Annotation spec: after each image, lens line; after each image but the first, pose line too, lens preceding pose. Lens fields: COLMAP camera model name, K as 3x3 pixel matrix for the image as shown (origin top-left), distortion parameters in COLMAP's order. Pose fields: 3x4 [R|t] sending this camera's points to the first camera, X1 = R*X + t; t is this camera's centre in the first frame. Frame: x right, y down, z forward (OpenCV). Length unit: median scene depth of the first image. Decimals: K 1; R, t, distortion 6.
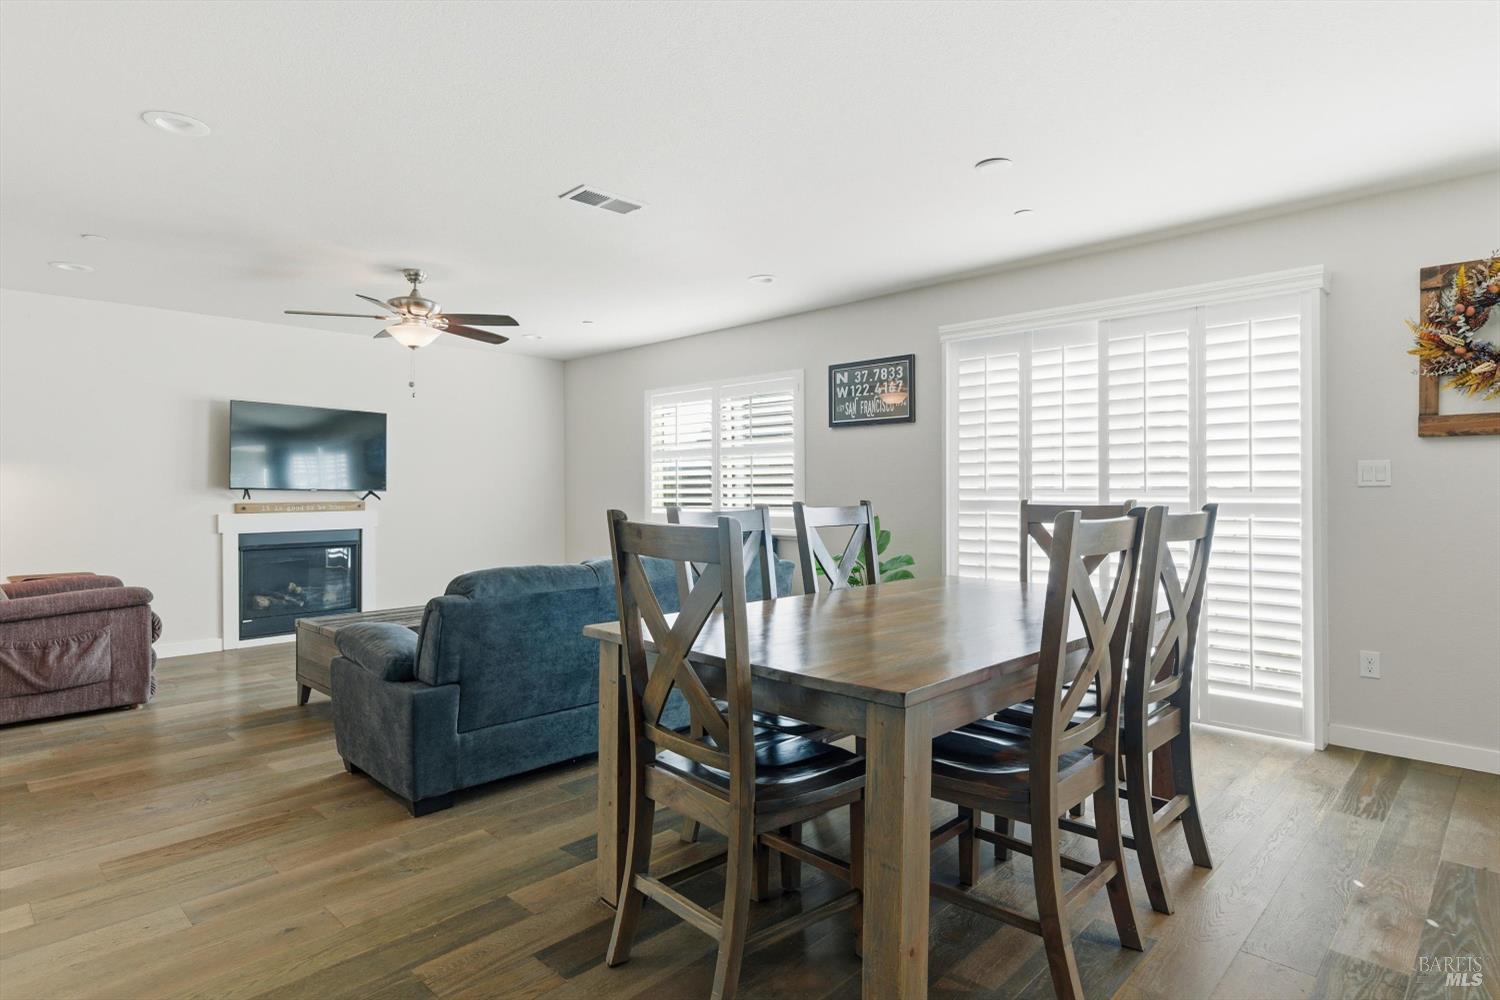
lens RADIAL K [[812.2, 0, 750.7], [0, 812.2, 484.2], [0, 0, 1]] dist [0.001963, 0.000058]
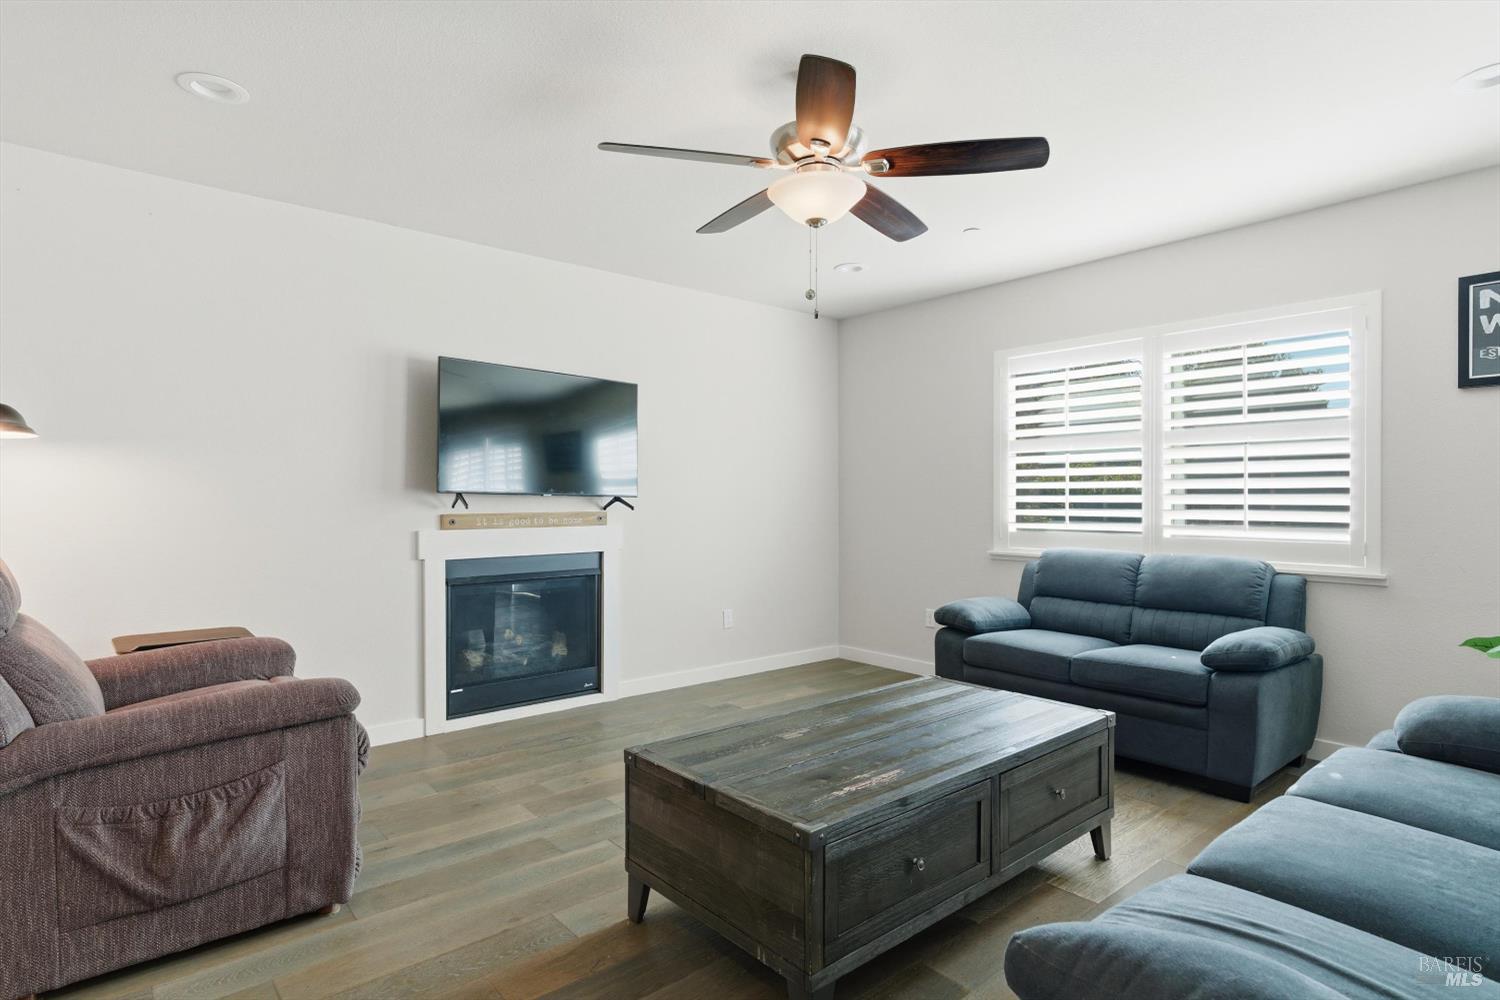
lens RADIAL K [[787.7, 0, 748.9], [0, 787.7, 494.8], [0, 0, 1]] dist [0.000175, 0.000177]
pose [[0.995158, 0.003508, -0.098226, -0.449737], [-0.003246, 0.999991, 0.002826, 0.006466], [0.098235, -0.002493, 0.995160, 0.537278]]
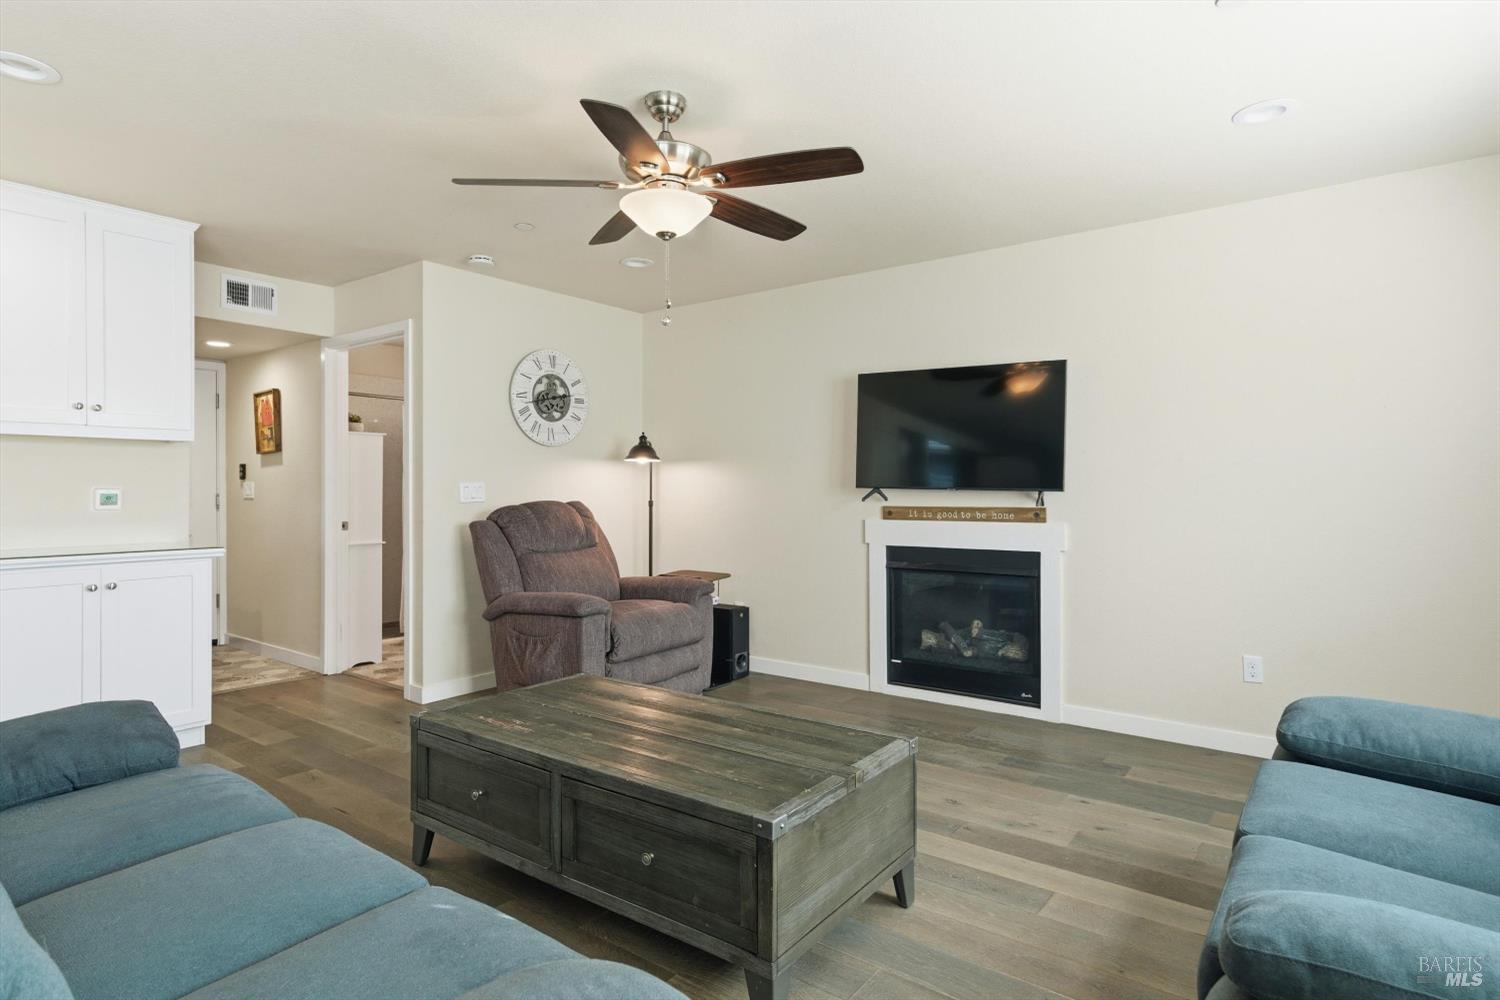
lens RADIAL K [[787.7, 0, 748.9], [0, 787.7, 494.8], [0, 0, 1]] dist [0.000175, 0.000177]
pose [[0.119912, 0.004445, -0.992775, 0.141550], [0.005502, 0.999972, 0.005142, 0.010830], [0.992769, -0.006079, 0.119884, 1.099601]]
